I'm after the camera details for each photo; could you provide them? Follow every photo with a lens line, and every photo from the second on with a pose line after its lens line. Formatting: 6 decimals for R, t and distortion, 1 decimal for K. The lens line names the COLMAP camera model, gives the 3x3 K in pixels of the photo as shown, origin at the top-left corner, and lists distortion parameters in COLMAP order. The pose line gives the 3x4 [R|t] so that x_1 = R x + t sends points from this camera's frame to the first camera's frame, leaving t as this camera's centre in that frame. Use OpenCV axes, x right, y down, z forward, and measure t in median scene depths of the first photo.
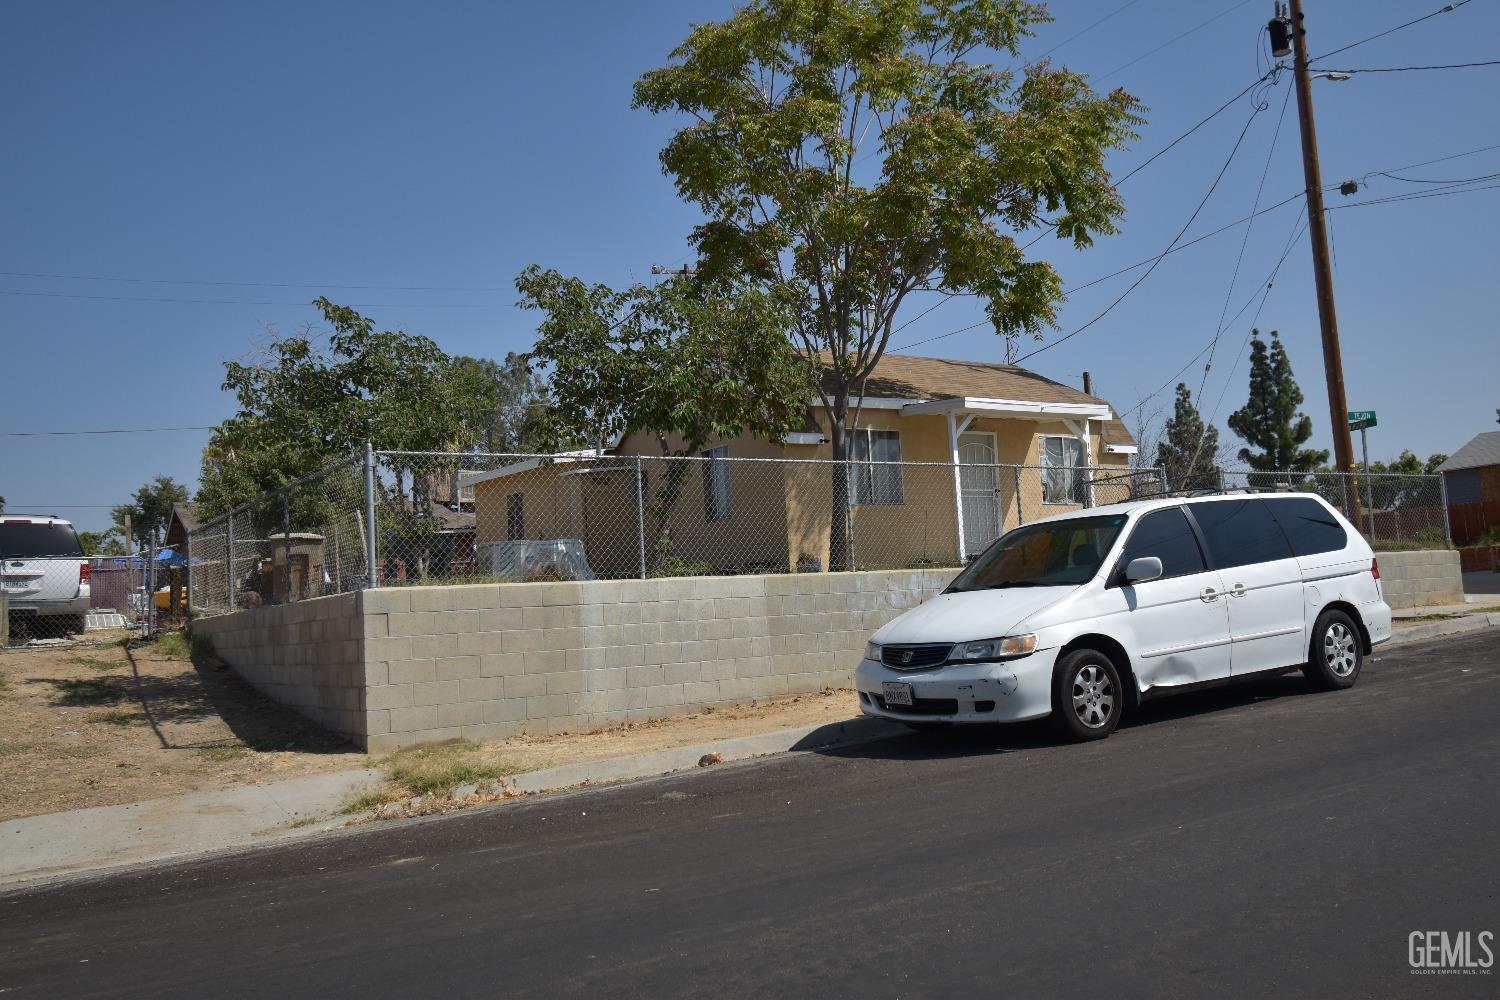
lens RADIAL K [[1246.4, 0, 750.0], [0, 1246.4, 500.0], [0, 0, 1]] dist [0.000726, -0.004211]
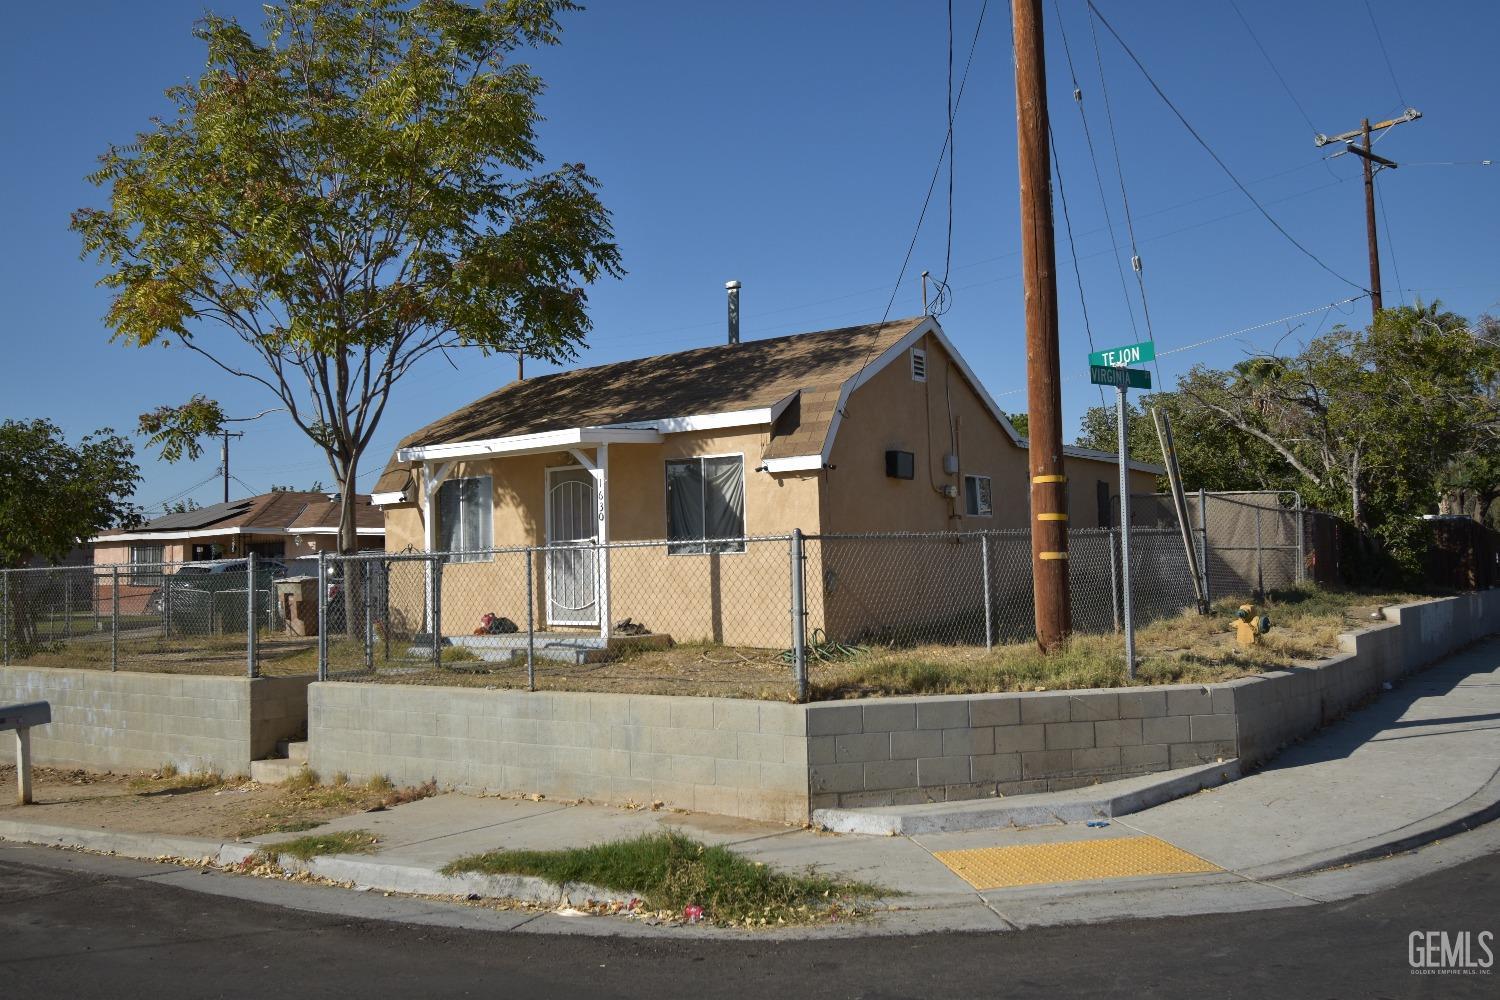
lens RADIAL K [[1254.3, 0, 750.0], [0, 1254.3, 500.0], [0, 0, 1]] dist [0.000211, -0.002281]
pose [[0.398878, -0.006502, -0.916981, 0.908868], [0.081266, 0.996291, 0.028286, -0.044965], [0.913396, -0.085802, 0.397927, 0.758585]]
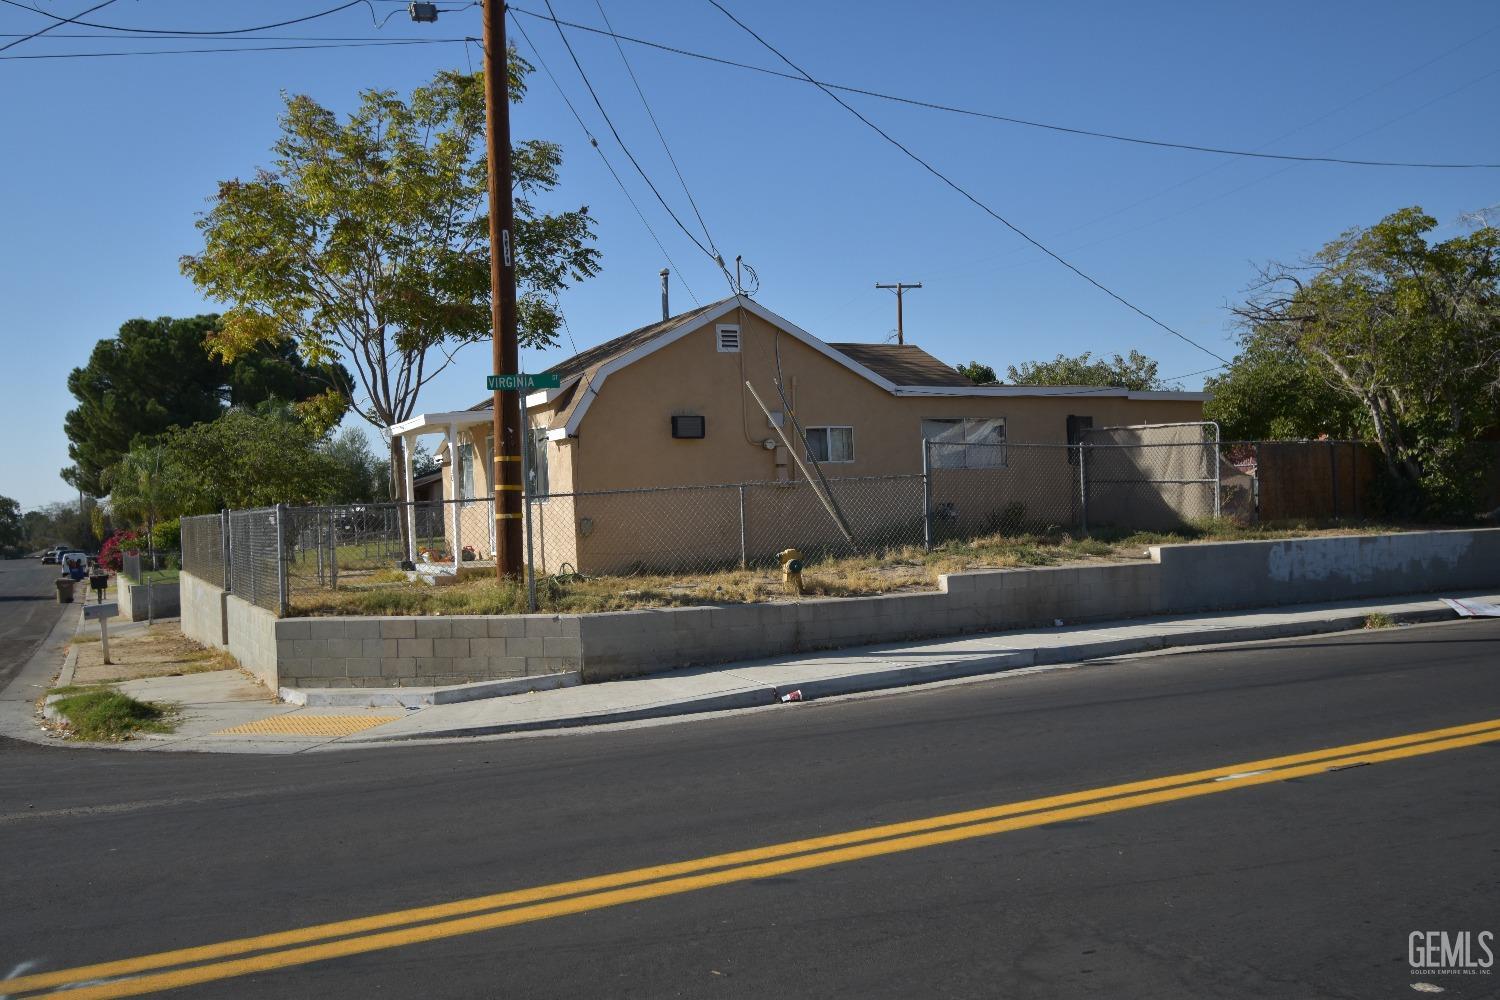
lens RADIAL K [[1254.3, 0, 750.0], [0, 1254.3, 500.0], [0, 0, 1]] dist [0.000211, -0.002281]
pose [[-0.083493, 0.057346, -0.994857, 1.149256], [0.129602, 0.990488, 0.046217, -0.021501], [0.988045, -0.125076, -0.090131, 1.249340]]
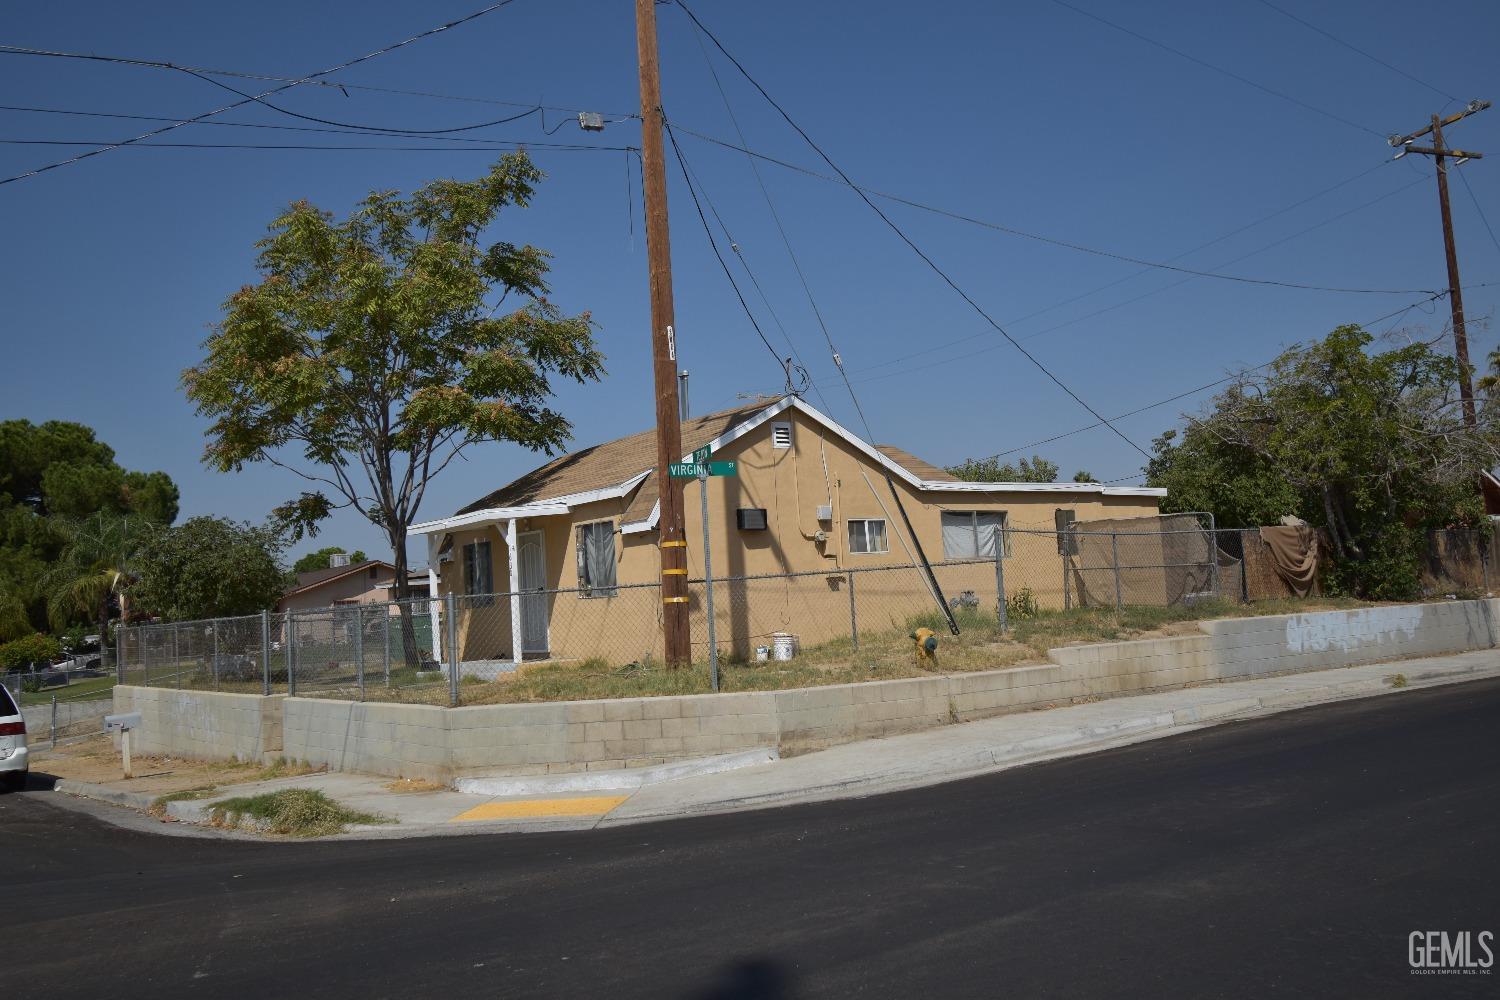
lens RADIAL K [[1246.4, 0, 750.0], [0, 1246.4, 500.0], [0, 0, 1]] dist [0.000726, -0.004211]
pose [[0.087546, -0.031725, -0.995655, 1.180915], [0.140531, 0.989890, -0.019185, -0.034252], [0.986198, -0.138241, 0.091120, 1.048074]]
